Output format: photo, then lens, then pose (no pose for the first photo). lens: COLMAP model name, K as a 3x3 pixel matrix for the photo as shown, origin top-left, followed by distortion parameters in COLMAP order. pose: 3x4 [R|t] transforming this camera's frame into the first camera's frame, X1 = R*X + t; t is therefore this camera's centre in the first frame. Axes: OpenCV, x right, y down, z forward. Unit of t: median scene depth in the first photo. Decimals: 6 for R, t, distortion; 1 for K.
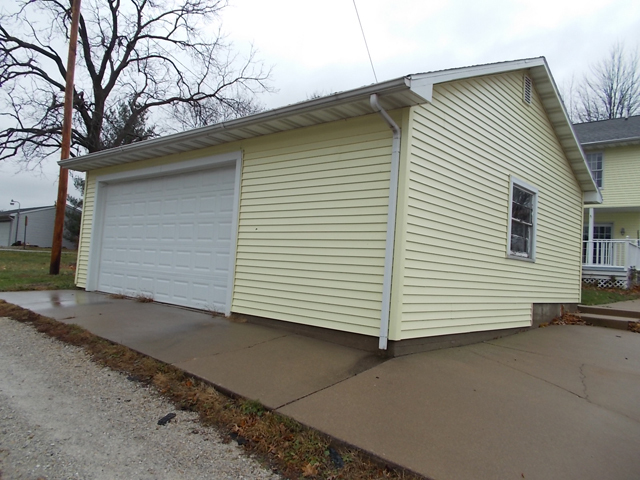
lens RADIAL K [[490.4, 0, 317.7], [0, 490.4, 241.1], [0, 0, 1]] dist [0.009504, -0.005250]
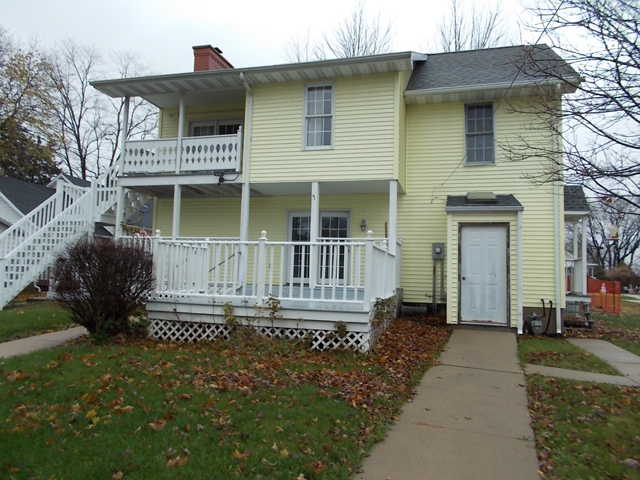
lens RADIAL K [[490.4, 0, 320.5], [0, 490.4, 239.7], [0, 0, 1]] dist [0.009504, -0.005250]
pose [[0.895664, -0.001225, 0.444729, 0.316385], [0.001244, 0.999999, 0.000249, -0.002398], [-0.444729, 0.000330, 0.895665, 0.501791]]
